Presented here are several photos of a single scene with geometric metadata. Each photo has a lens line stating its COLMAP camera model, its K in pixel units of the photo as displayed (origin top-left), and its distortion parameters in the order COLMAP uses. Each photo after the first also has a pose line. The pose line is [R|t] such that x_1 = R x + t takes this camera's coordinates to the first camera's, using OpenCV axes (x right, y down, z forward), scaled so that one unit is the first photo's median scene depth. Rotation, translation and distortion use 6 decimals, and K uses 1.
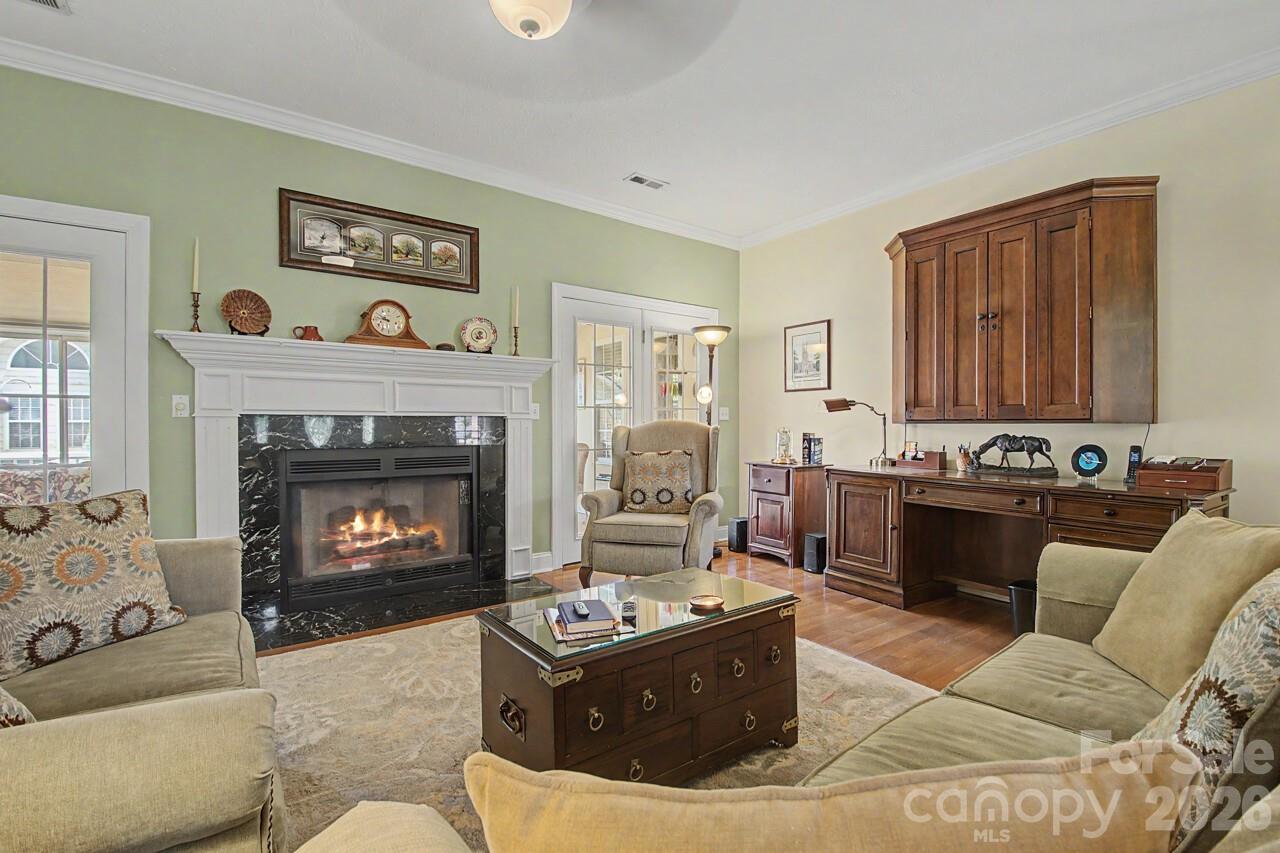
lens RADIAL K [[565.6, 0, 640.0], [0, 565.6, 426.5], [0, 0, 1]] dist [0.002724, -0.000202]
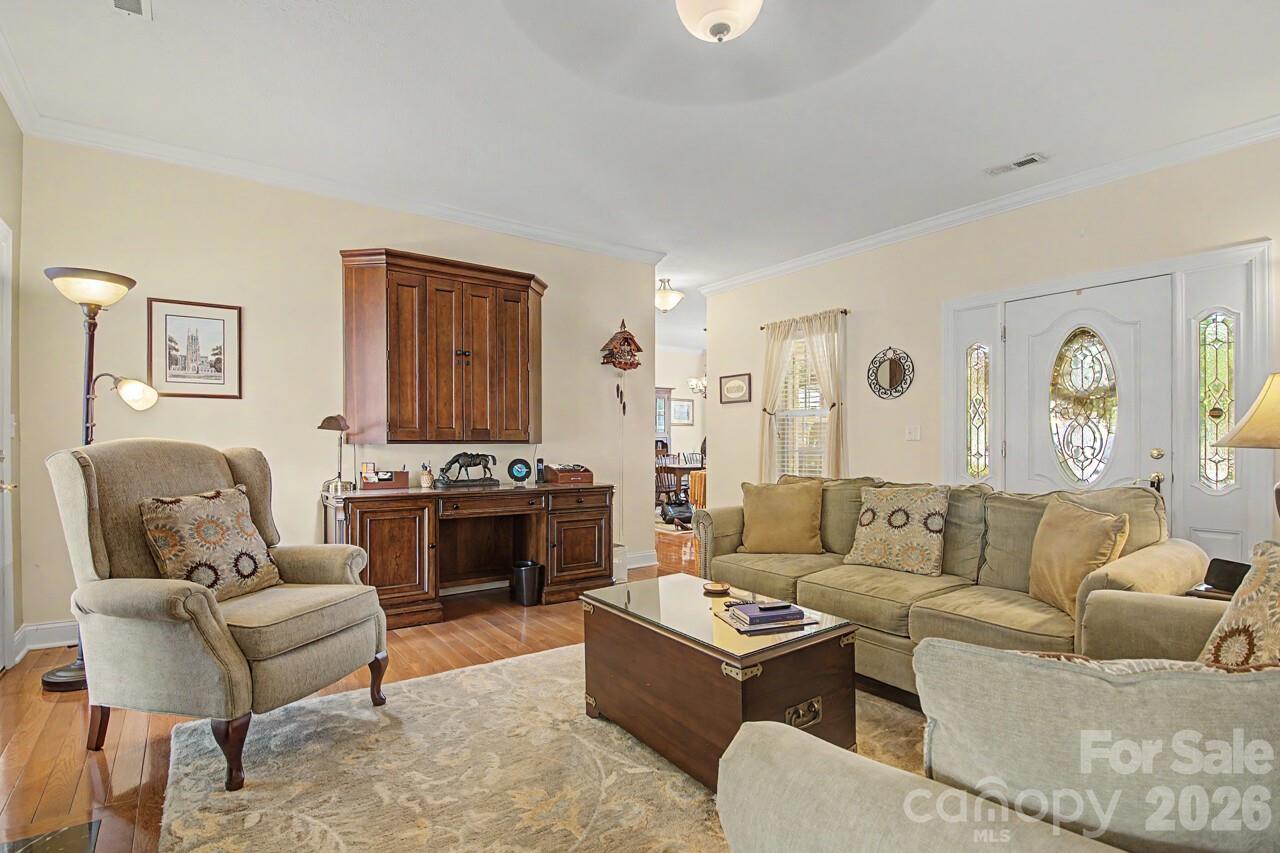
lens RADIAL K [[623.8, 0, 642.3], [0, 623.8, 442.0], [0, 0, 1]] dist [0.001312, -0.000061]
pose [[-0.005996, -0.000653, 0.999982, -0.697109], [0.003661, 0.999993, 0.000675, -0.008717], [-0.999975, 0.003665, -0.005994, 0.640266]]
